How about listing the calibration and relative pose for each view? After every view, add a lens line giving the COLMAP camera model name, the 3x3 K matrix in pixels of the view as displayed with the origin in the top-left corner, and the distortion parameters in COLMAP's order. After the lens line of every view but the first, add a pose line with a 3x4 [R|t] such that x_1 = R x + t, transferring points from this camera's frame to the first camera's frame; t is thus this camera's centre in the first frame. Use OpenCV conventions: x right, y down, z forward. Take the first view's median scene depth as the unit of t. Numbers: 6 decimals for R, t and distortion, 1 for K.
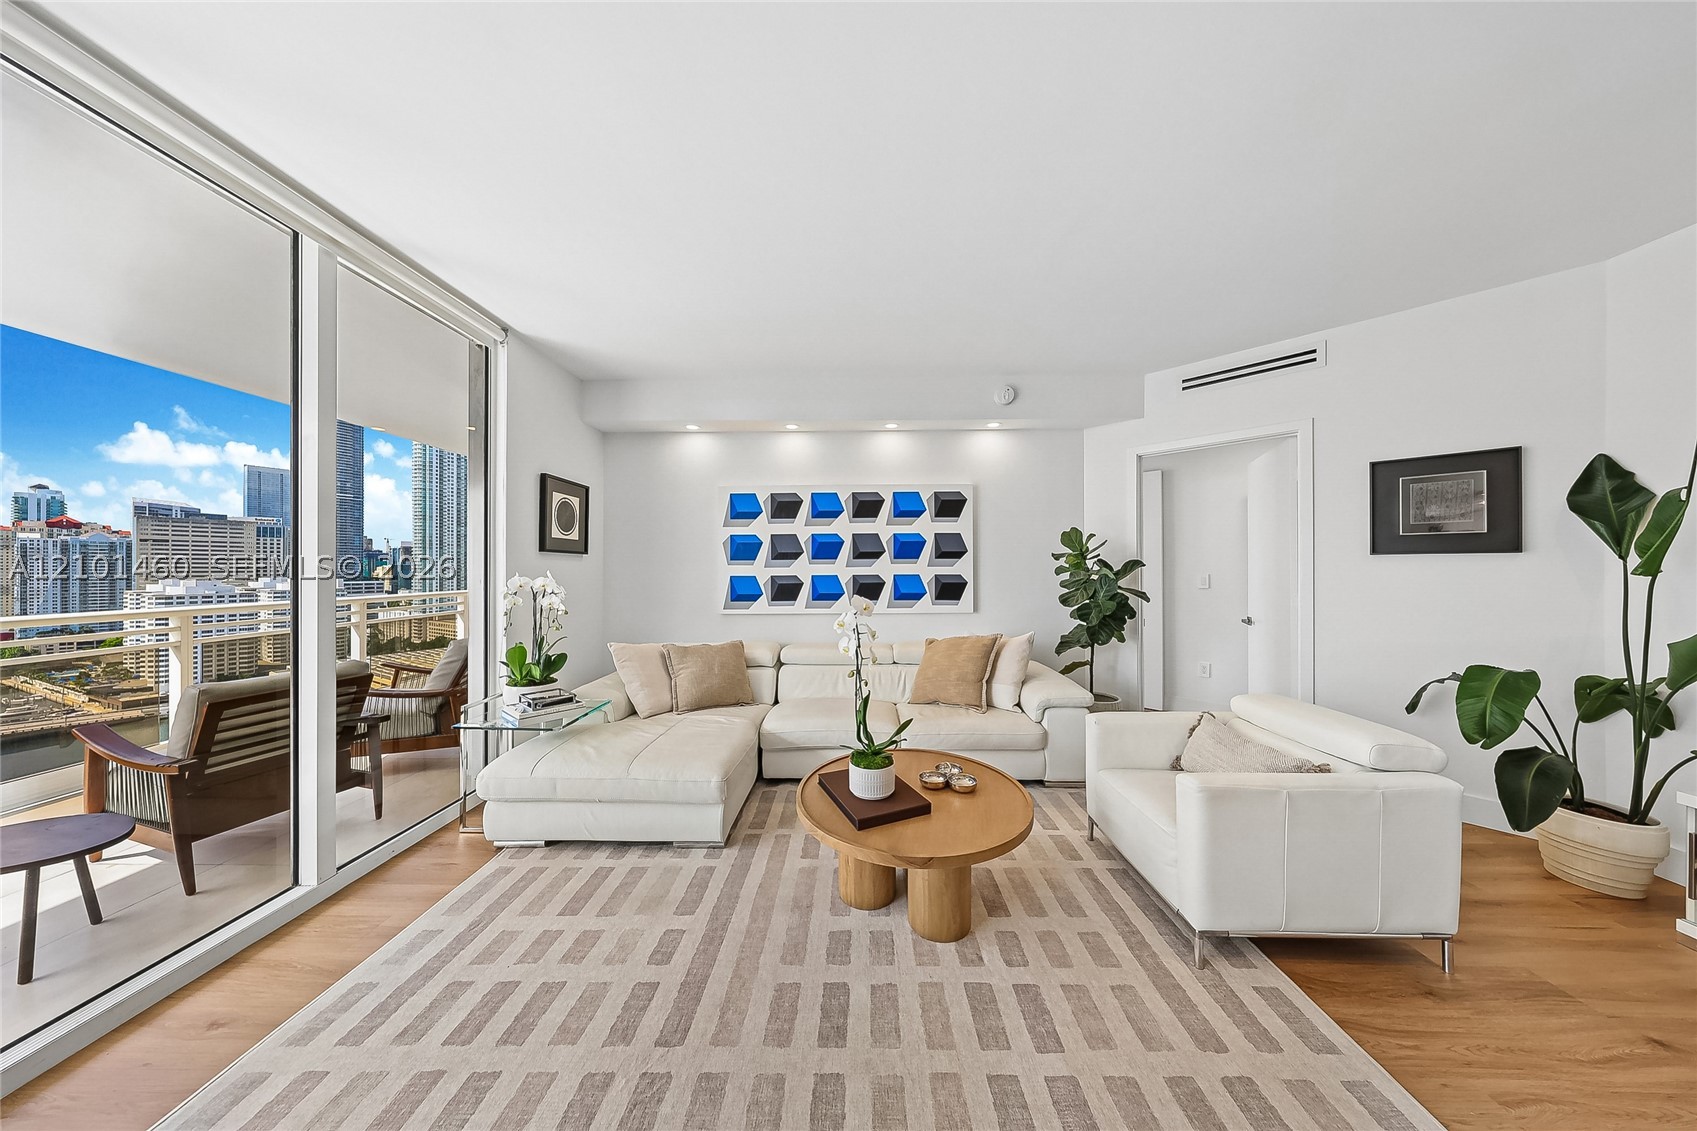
lens RADIAL K [[487.4, 0, 852.1], [0, 487.4, 566.6], [0, 0, 1]] dist [-0.000335, 0.000410]
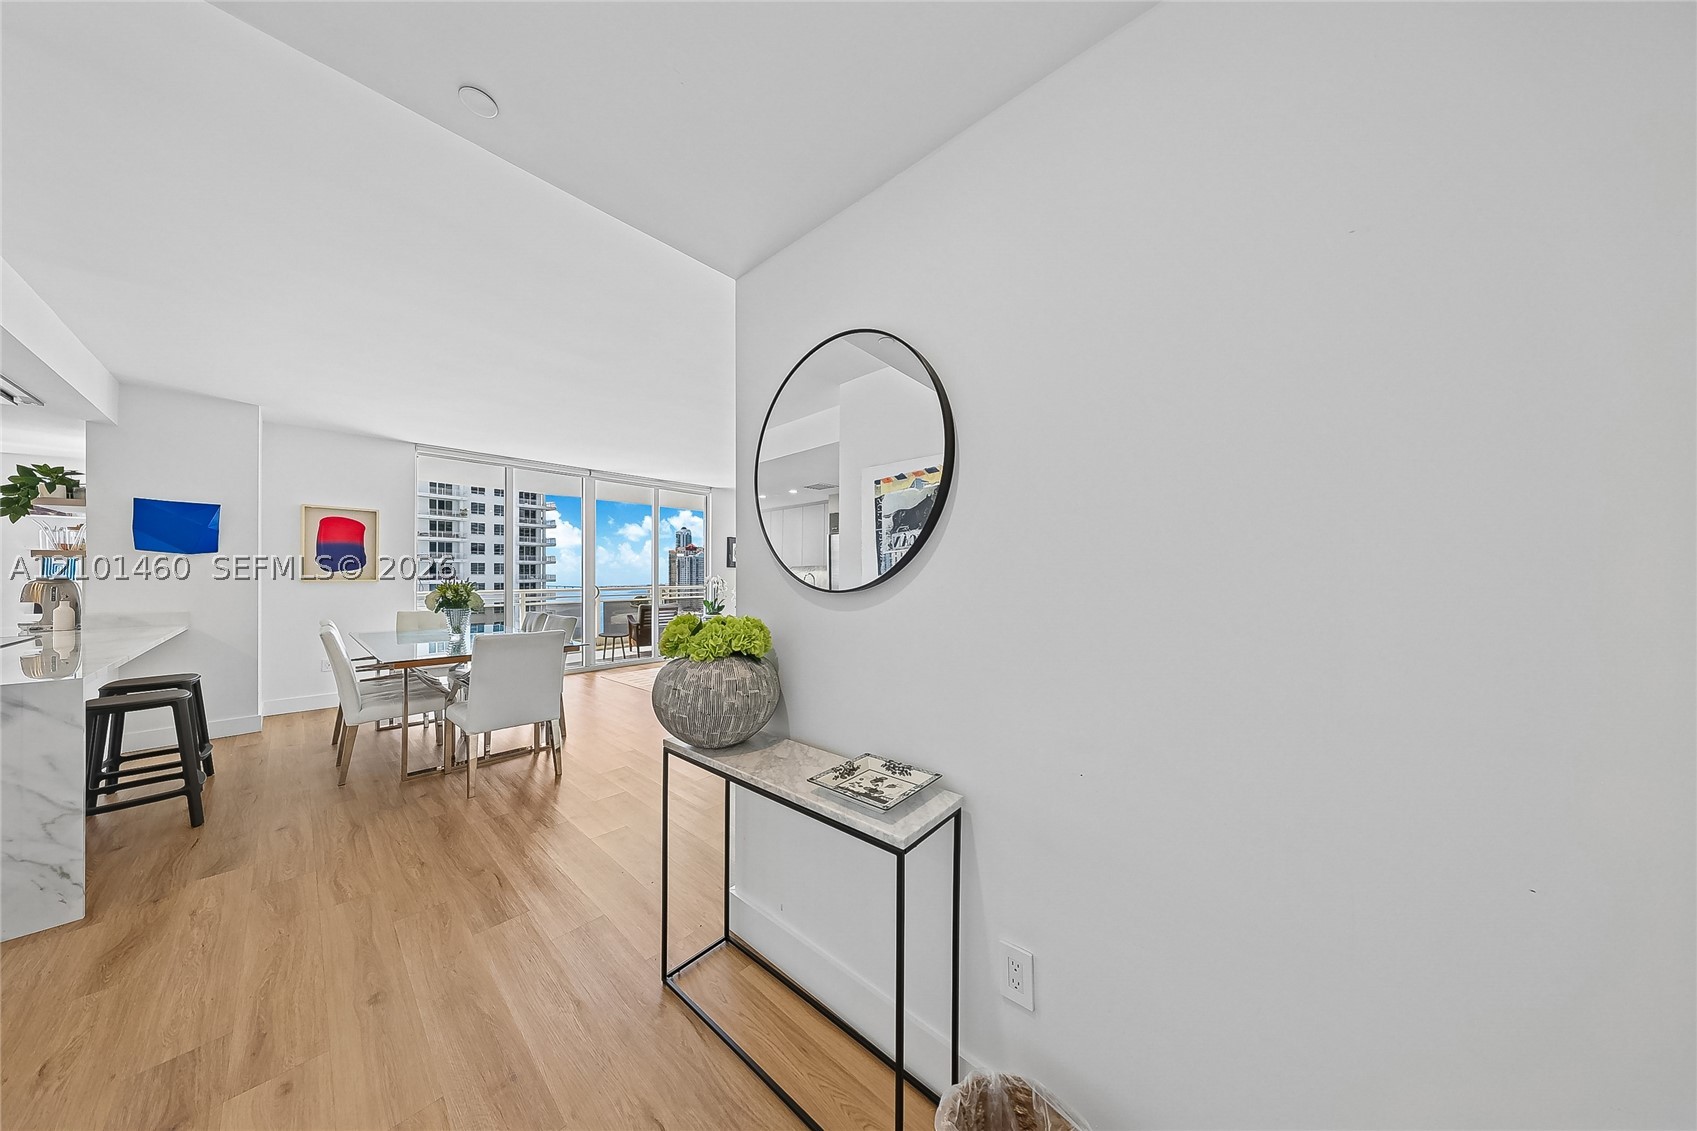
lens RADIAL K [[487.4, 0, 861.9], [0, 487.4, 575.7], [0, 0, 1]] dist [-0.000335, 0.000410]
pose [[0.775882, 0.004510, -0.630862, 1.366610], [0.001408, 0.999960, 0.008881, -0.006253], [0.630877, -0.007779, 0.775844, -0.493632]]
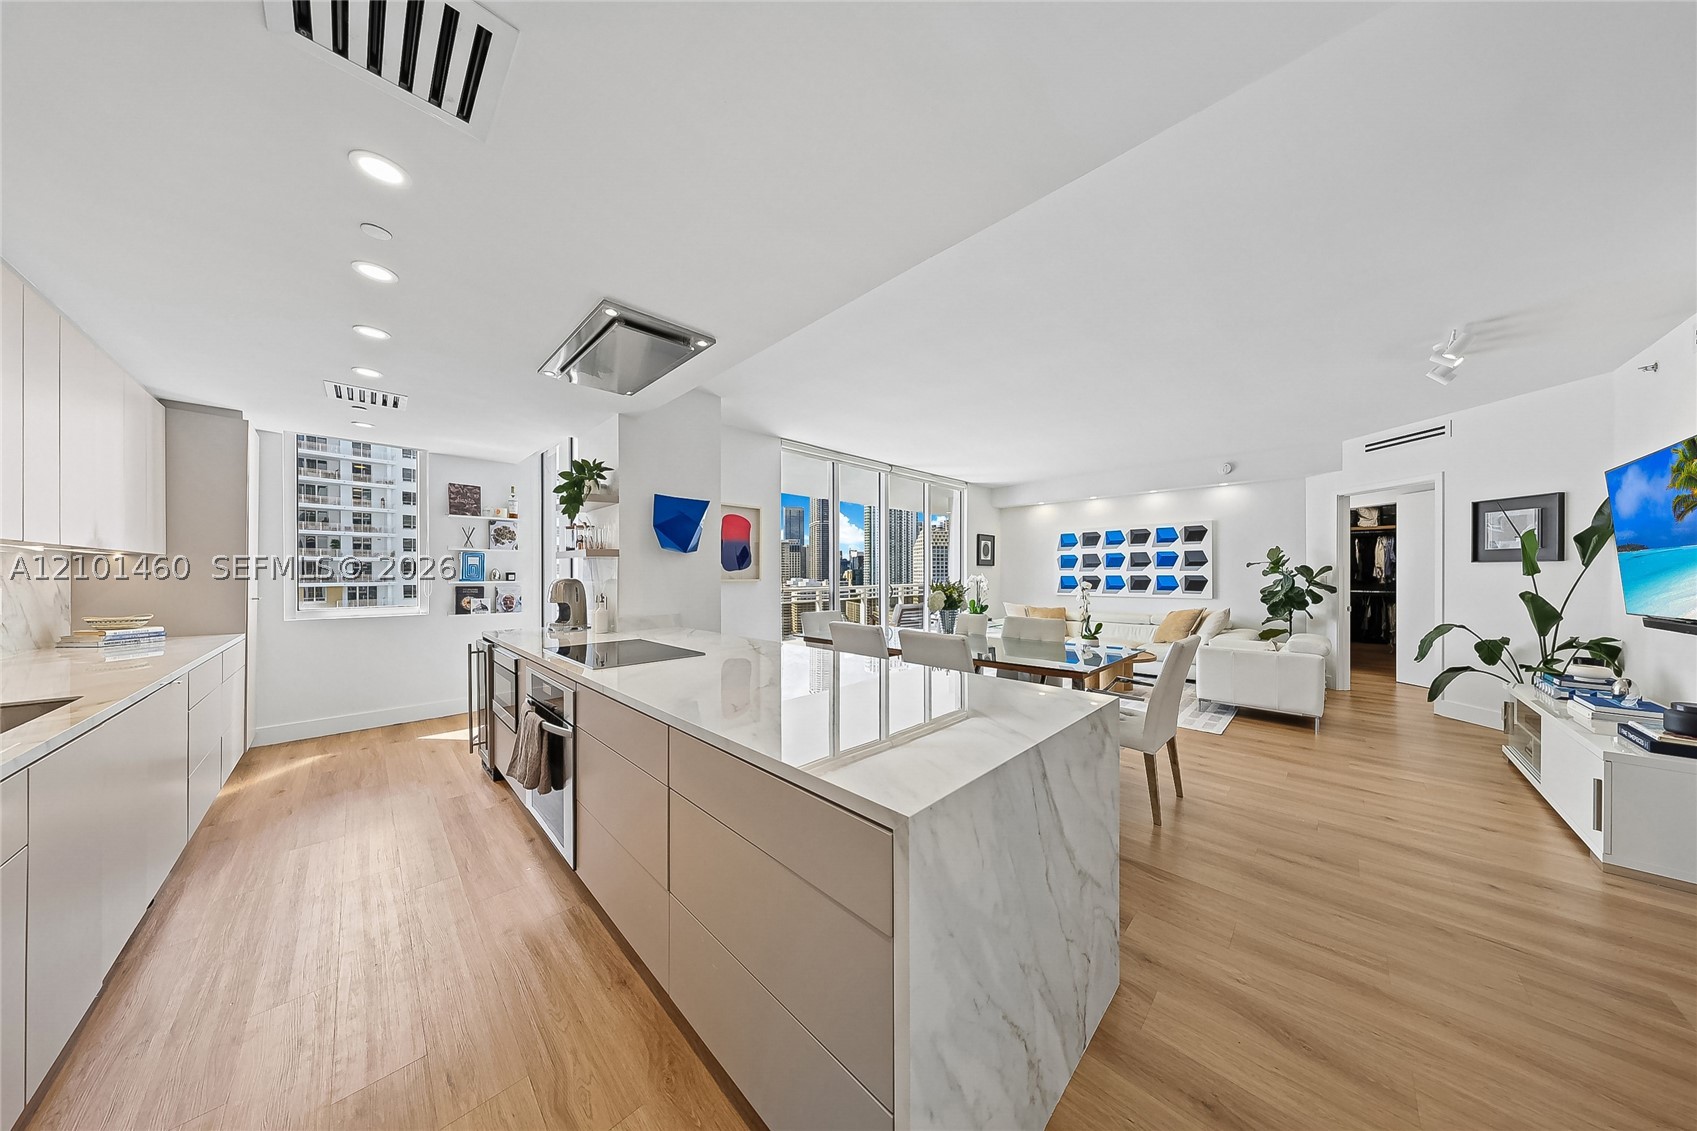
lens RADIAL K [[487.4, 0, 852.5], [0, 487.4, 576.9], [0, 0, 1]] dist [-0.000335, 0.000410]
pose [[0.729959, 0.004549, -0.683476, 0.519426], [0.006239, 0.999892, 0.013319, -0.008597], [0.683463, -0.013987, 0.729851, -1.094171]]
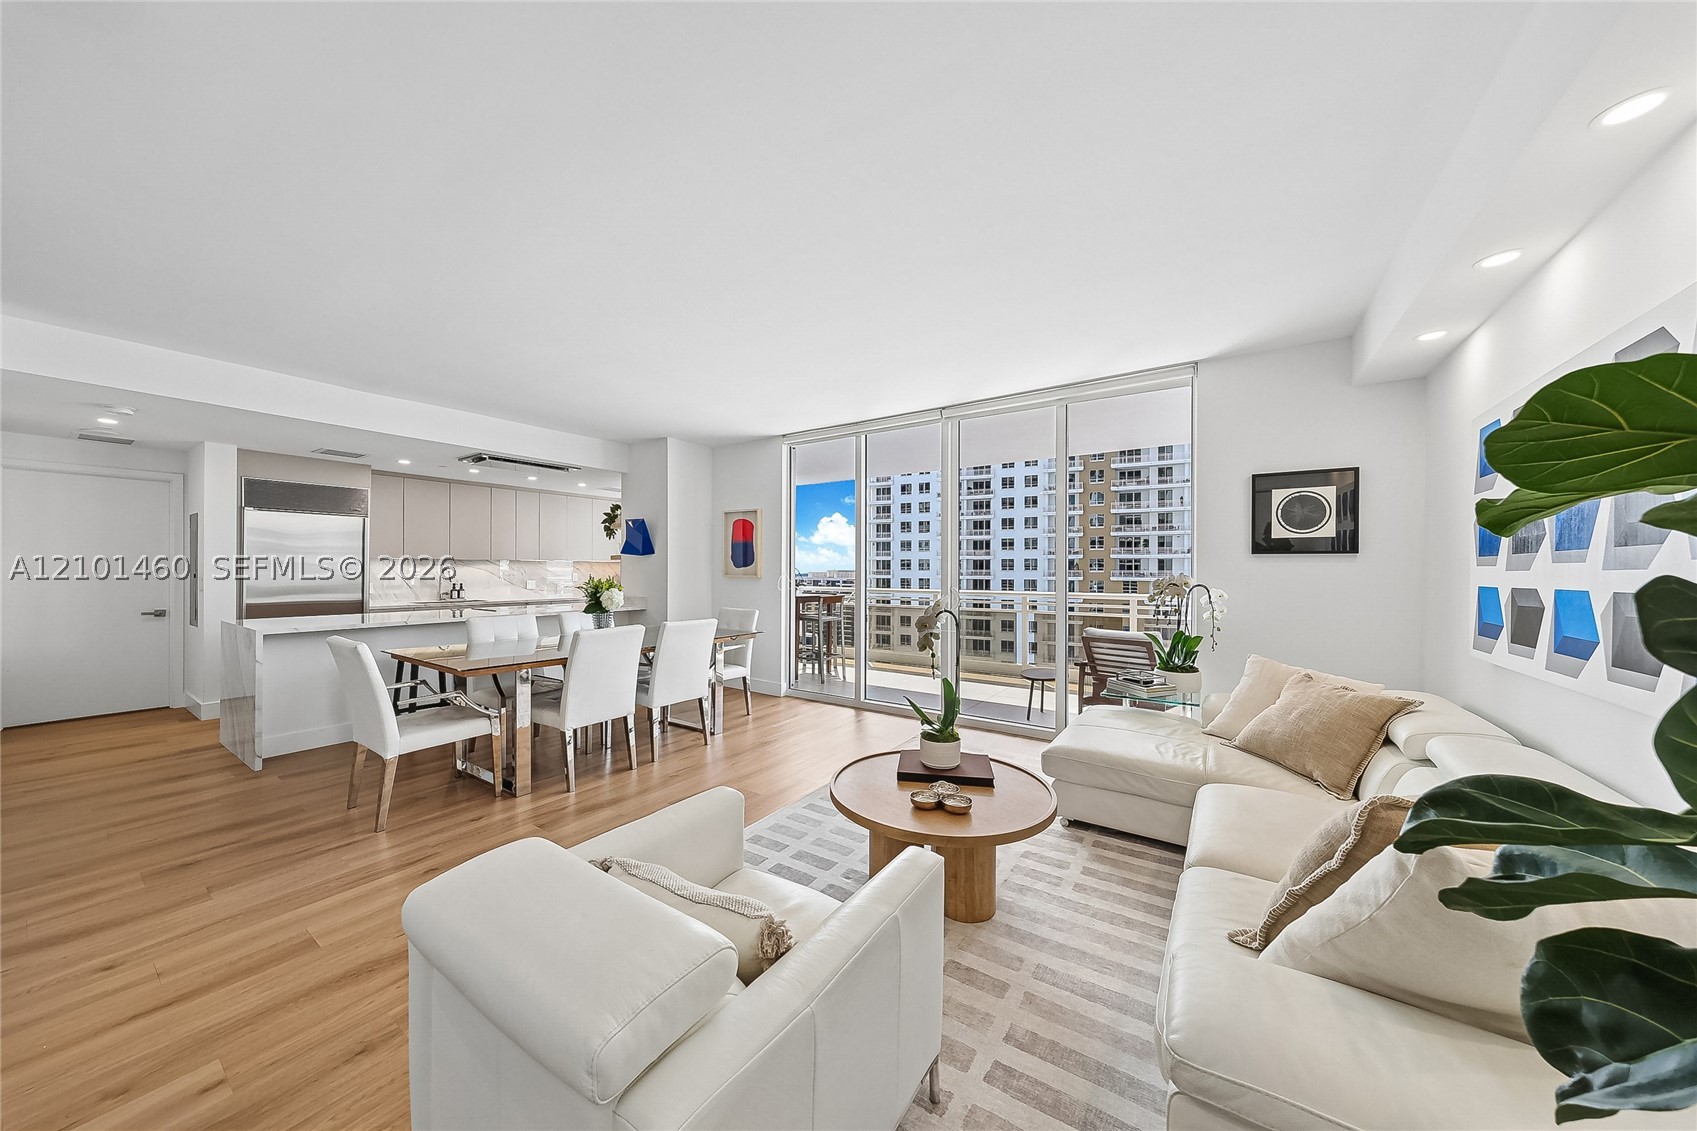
lens RADIAL K [[568.7, 0, 850.8], [0, 568.7, 567.4], [0, 0, 1]] dist [0.004071, -0.000314]
pose [[-0.533757, -0.003198, -0.845632, 0.680579], [0.002812, 0.999981, -0.005557, 0.000209], [0.845633, -0.005344, -0.533737, 0.822122]]
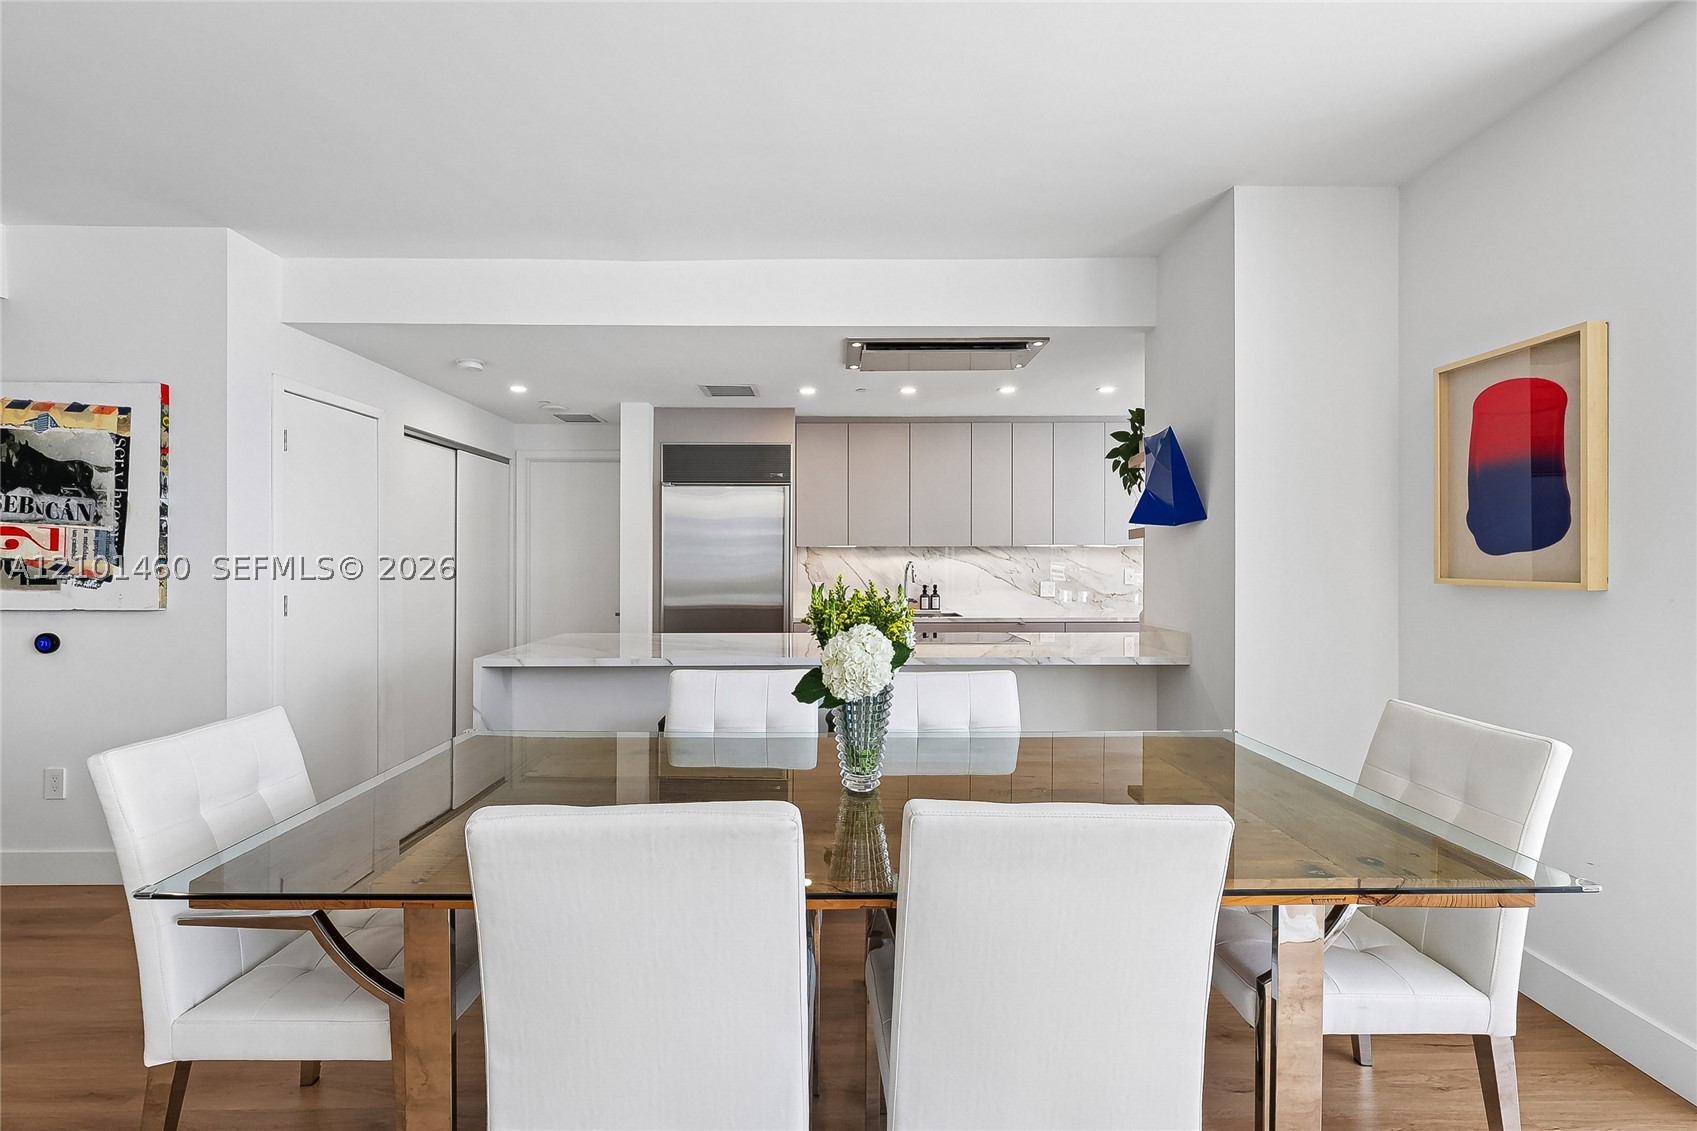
lens RADIAL K [[767.8, 0, 830.2], [0, 767.8, 572.9], [0, 0, 1]] dist [0.000373, -0.000176]
pose [[-0.999325, 0.004433, -0.036472, 0.017985], [0.004115, 0.999953, 0.008766, -0.001262], [0.036509, 0.008610, -0.999296, 0.268398]]
